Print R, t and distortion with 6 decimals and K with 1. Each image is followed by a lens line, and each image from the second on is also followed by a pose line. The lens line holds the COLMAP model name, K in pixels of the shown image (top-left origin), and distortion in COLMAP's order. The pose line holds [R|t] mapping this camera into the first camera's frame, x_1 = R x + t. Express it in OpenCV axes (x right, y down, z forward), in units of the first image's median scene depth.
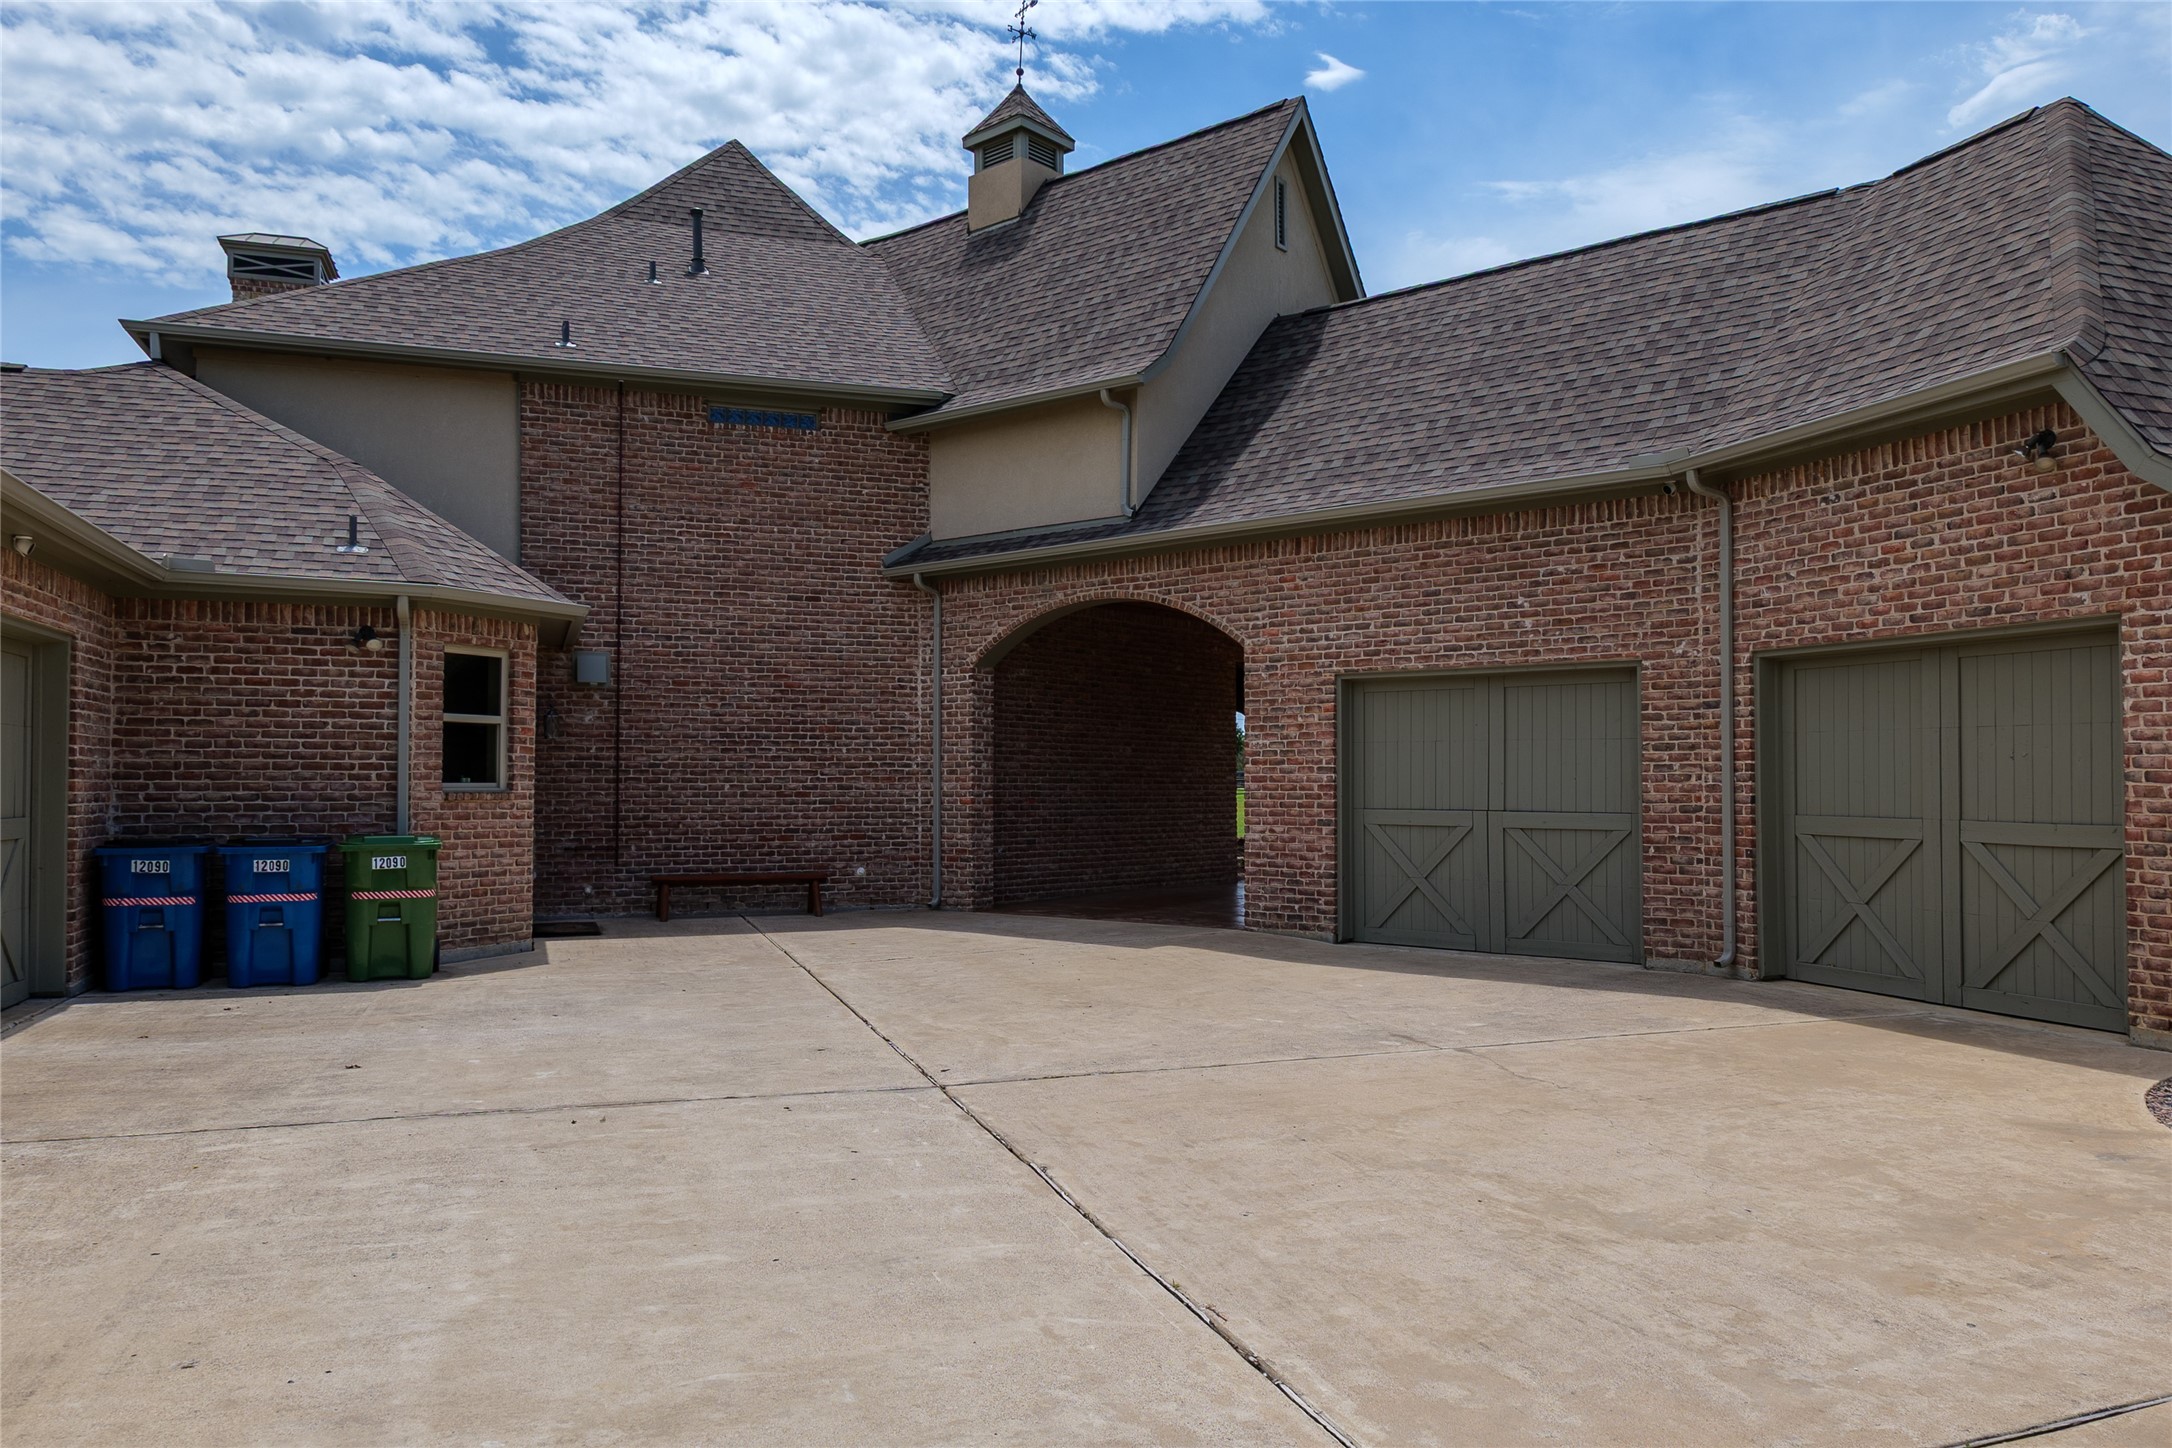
lens RADIAL K [[1522.1, 0, 1087.0], [0, 1522.1, 726.5], [0, 0, 1]] dist [0.015781, -0.017786]
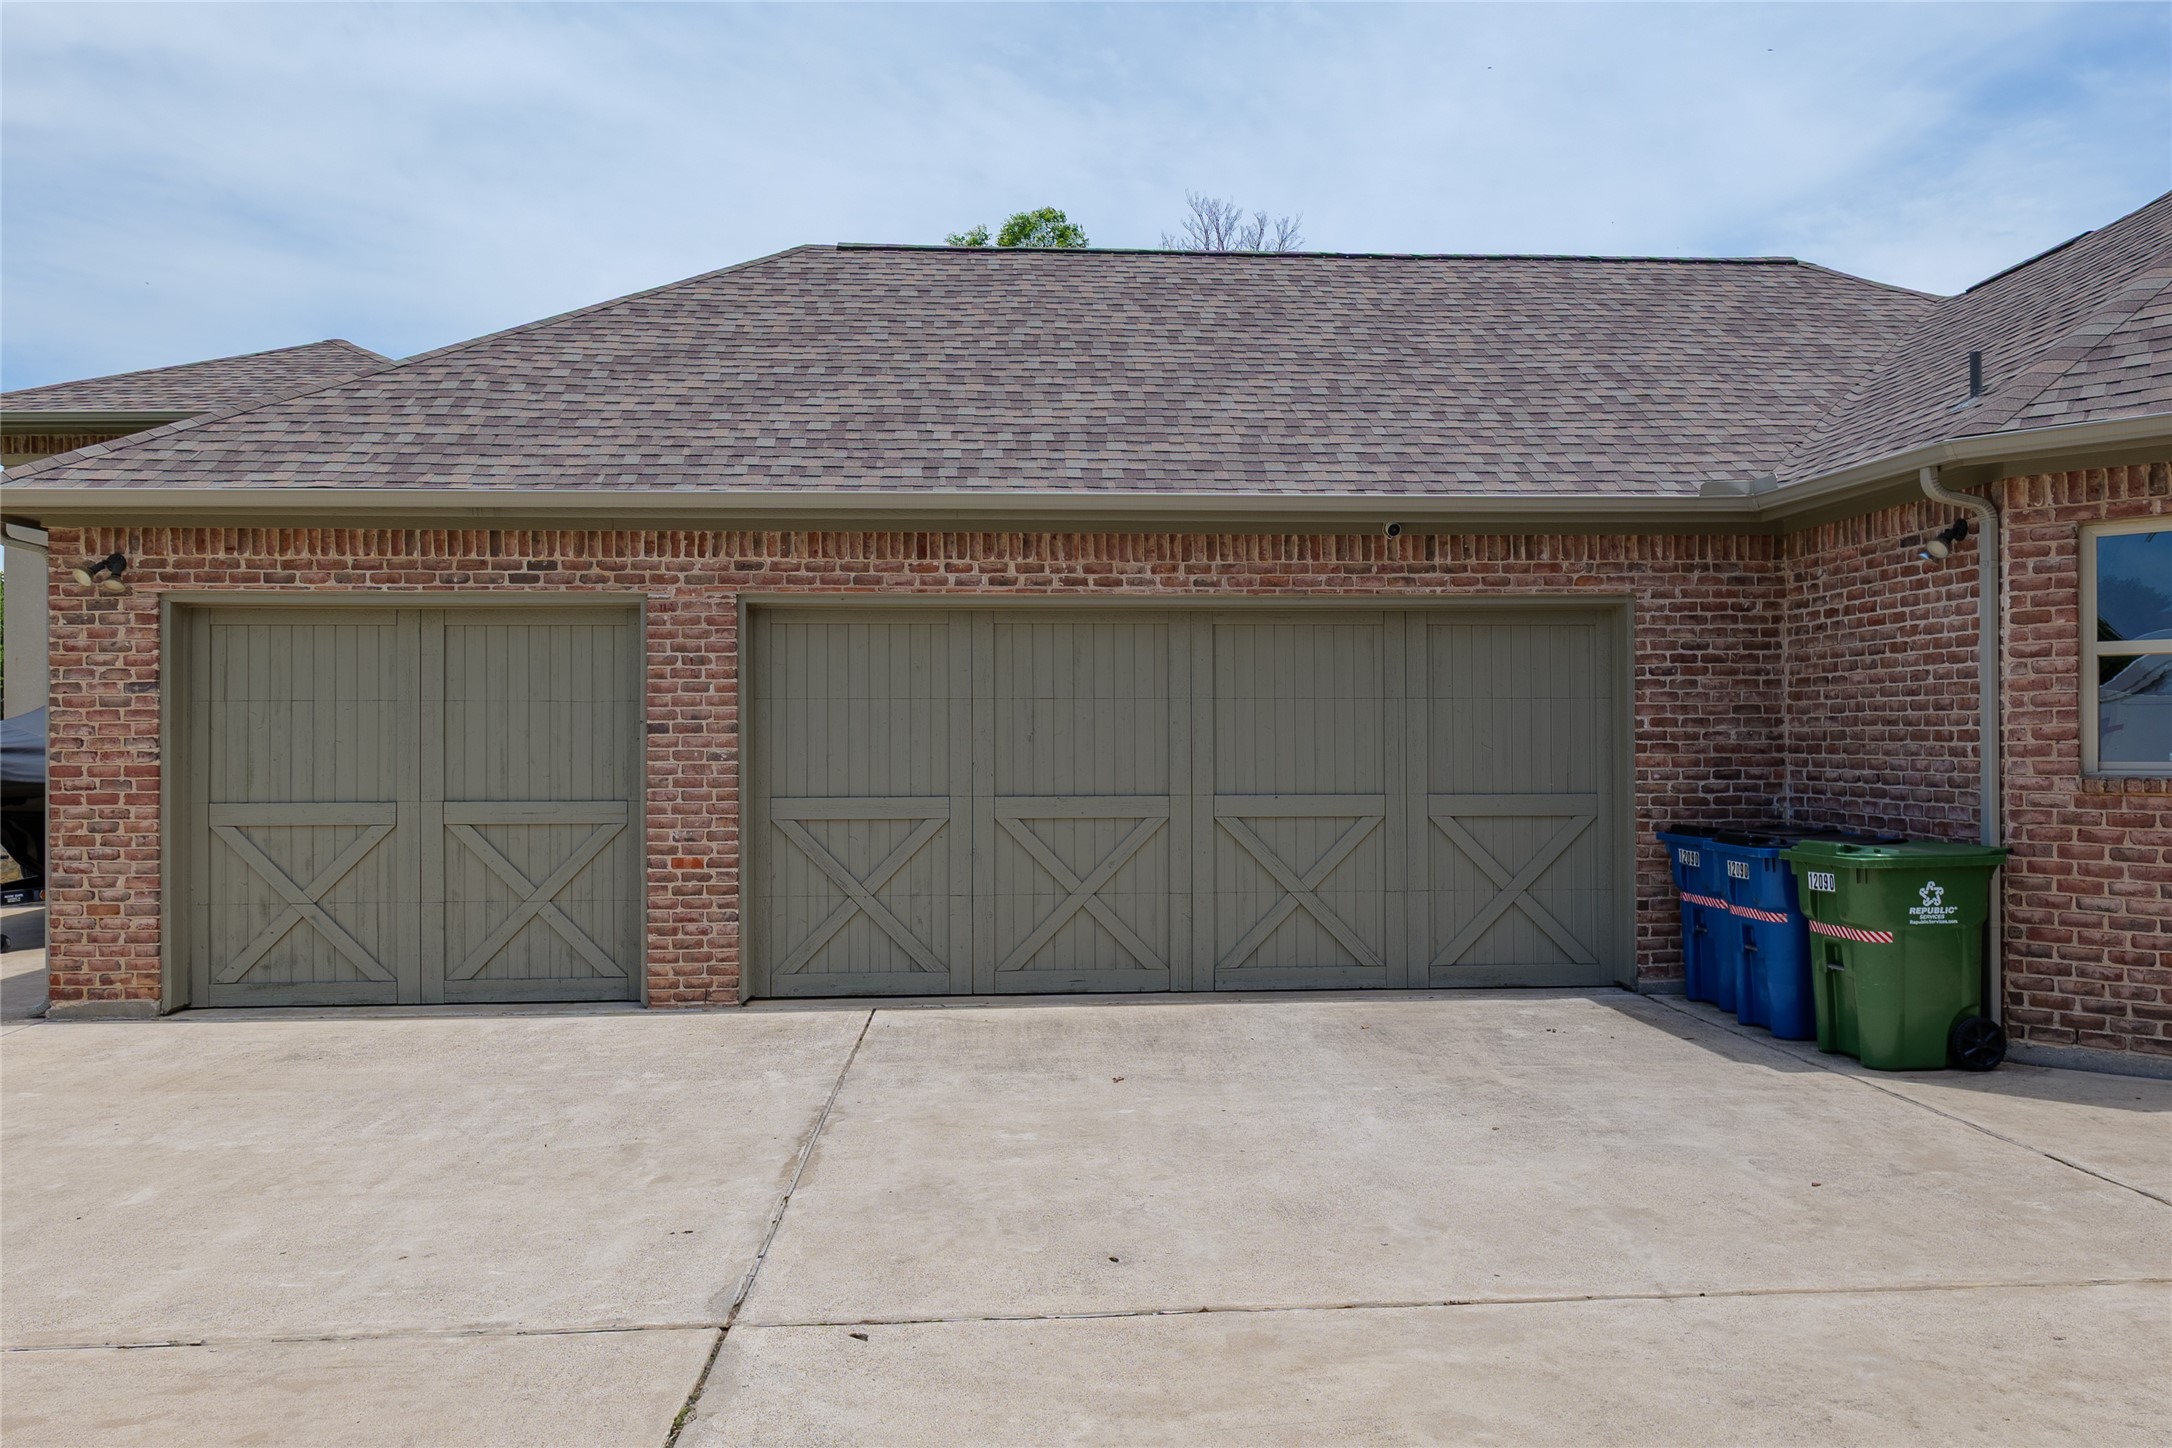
lens RADIAL K [[1522.1, 0, 1087.1], [0, 1522.1, 734.0], [0, 0, 1]] dist [0.015781, -0.017786]
pose [[-0.295320, -0.003001, -0.955394, 0.269429], [0.040542, 0.999055, -0.015670, 0.021415], [0.954538, -0.043361, -0.294919, 0.868310]]
